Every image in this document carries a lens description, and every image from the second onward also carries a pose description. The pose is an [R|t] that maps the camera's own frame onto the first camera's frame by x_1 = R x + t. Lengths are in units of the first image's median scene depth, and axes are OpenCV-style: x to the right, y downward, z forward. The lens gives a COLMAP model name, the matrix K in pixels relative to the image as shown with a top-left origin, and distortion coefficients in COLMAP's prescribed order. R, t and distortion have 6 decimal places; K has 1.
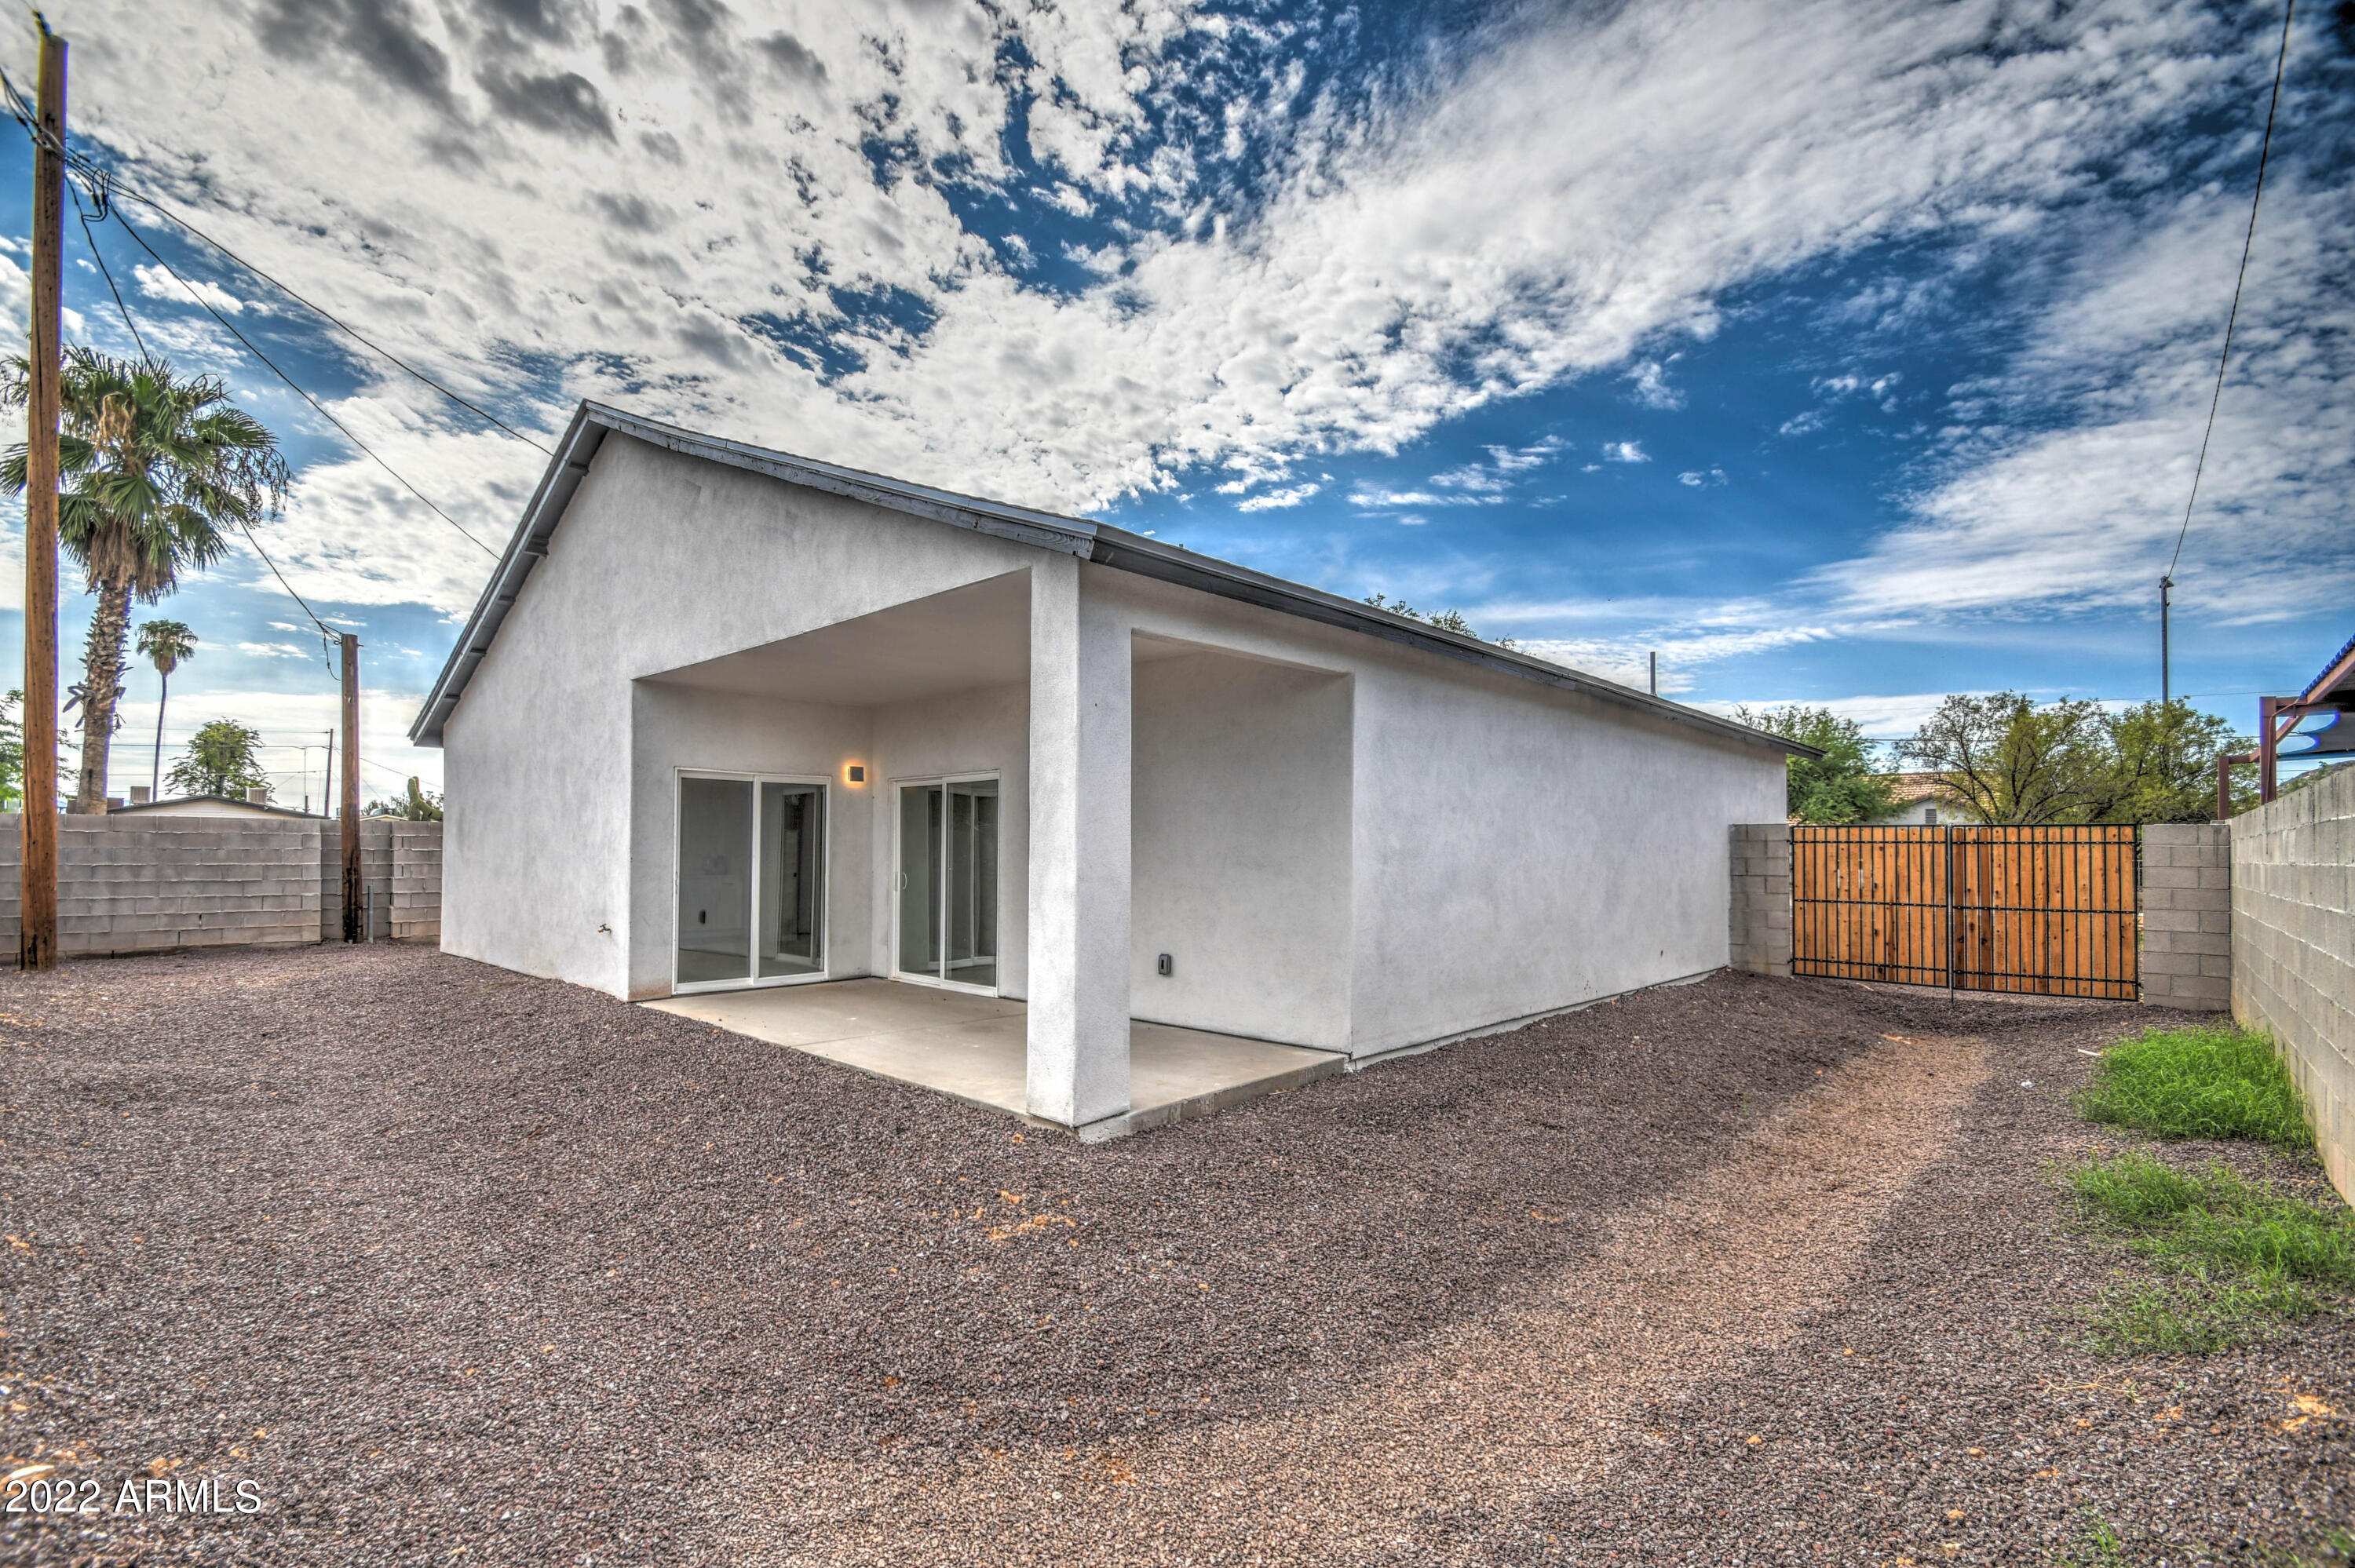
lens RADIAL K [[1030.4, 0, 1174.7], [0, 1030.4, 829.7], [0, 0, 1]] dist [0.019093, -0.014404]
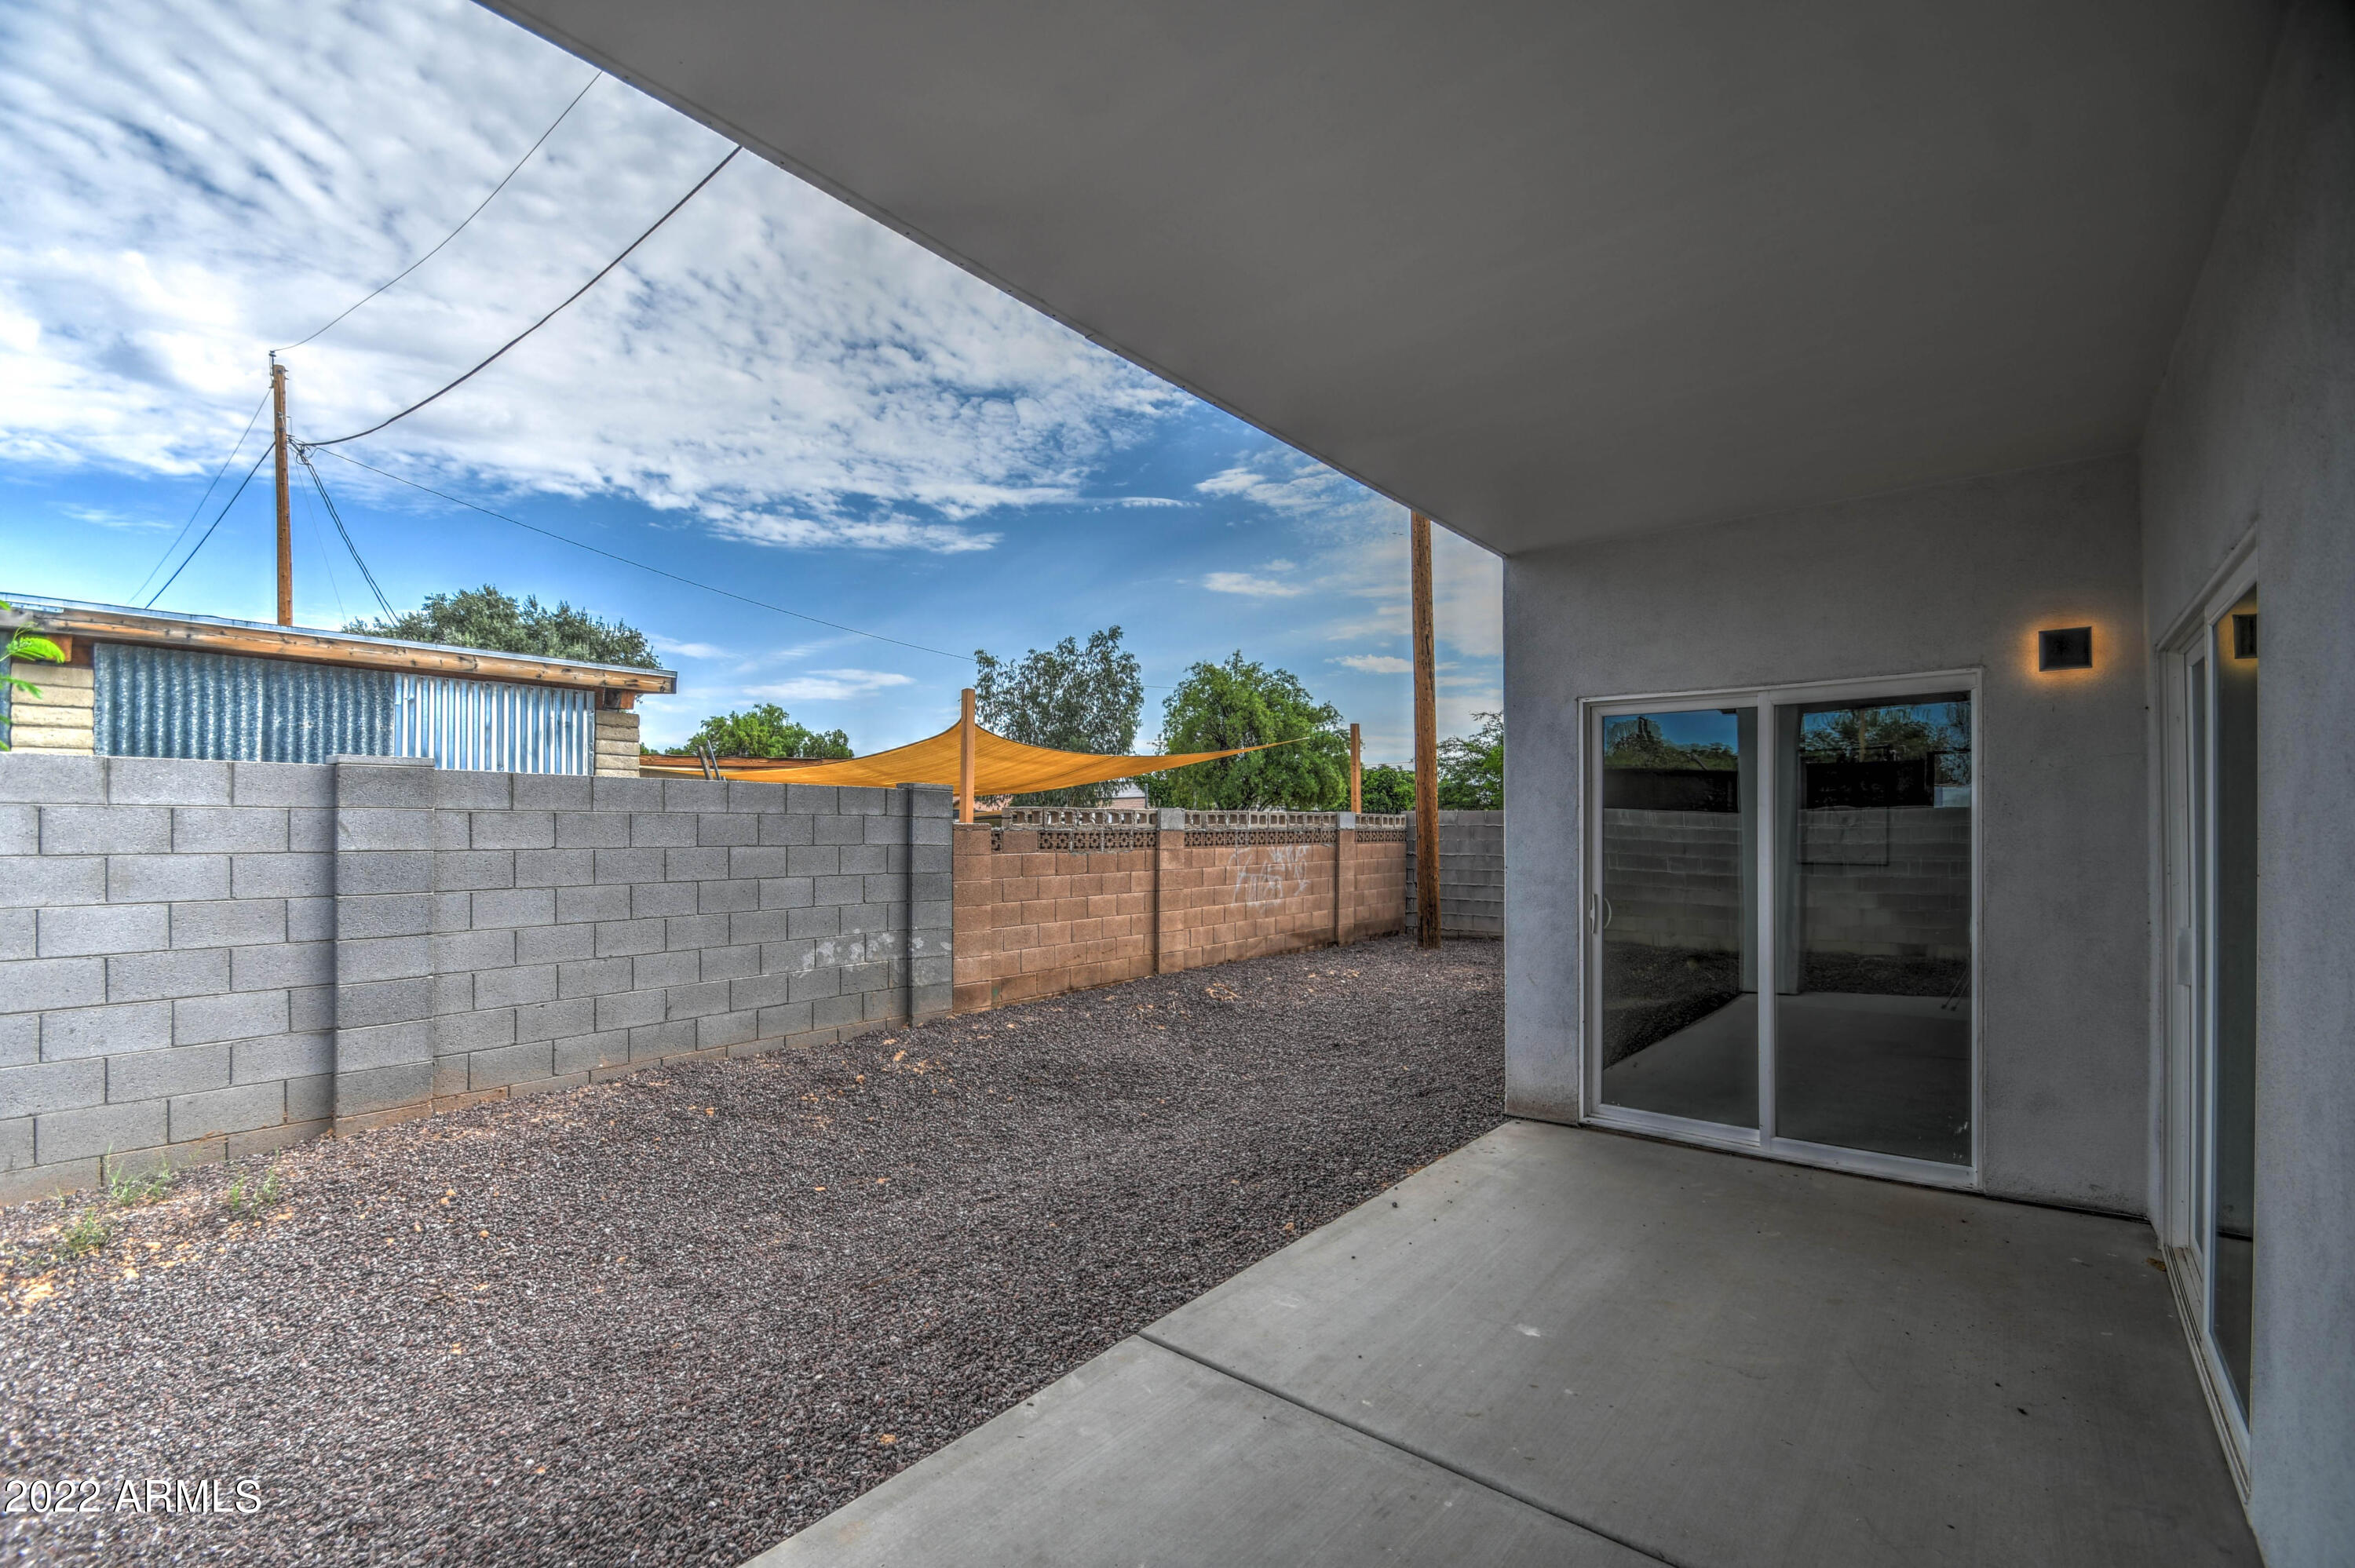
lens RADIAL K [[1030.4, 0, 1174.7], [0, 1030.4, 829.7], [0, 0, 1]] dist [0.019093, -0.014404]
pose [[0.051615, -0.006247, -0.998648, 0.033183], [0.020507, 0.999776, -0.005194, 0.004000], [0.998456, -0.020211, 0.051732, 0.572716]]
